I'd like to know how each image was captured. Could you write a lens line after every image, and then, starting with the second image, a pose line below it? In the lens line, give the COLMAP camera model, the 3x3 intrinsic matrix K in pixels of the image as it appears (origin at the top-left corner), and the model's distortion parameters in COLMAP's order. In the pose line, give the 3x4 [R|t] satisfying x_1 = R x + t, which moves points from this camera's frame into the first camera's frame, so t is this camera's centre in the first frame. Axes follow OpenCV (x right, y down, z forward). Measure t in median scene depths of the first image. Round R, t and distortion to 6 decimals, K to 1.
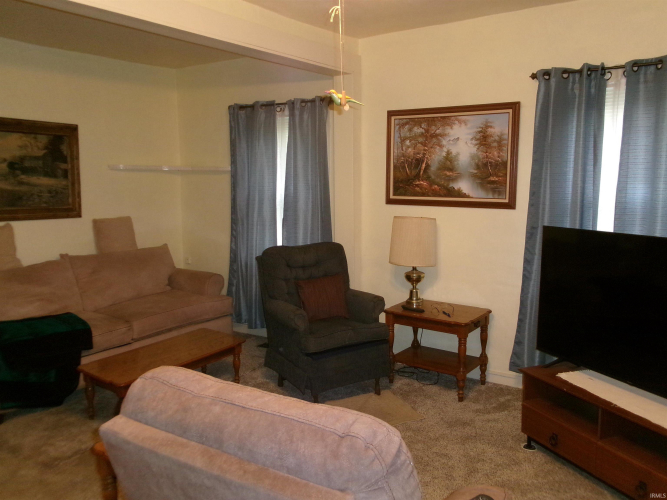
lens RADIAL K [[561.6, 0, 334.0], [0, 561.6, 249.5], [0, 0, 1]] dist [0.013836, -0.014493]
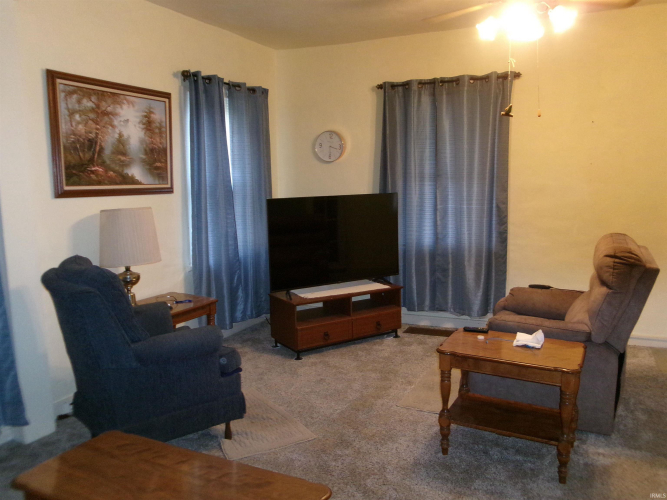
lens RADIAL K [[561.6, 0, 333.9], [0, 561.6, 248.8], [0, 0, 1]] dist [0.013836, -0.014493]
pose [[-0.186366, -0.124741, 0.974529, -0.745754], [0.142709, 0.977950, 0.152470, -0.082446], [-0.972061, 0.167490, -0.164455, 0.840246]]
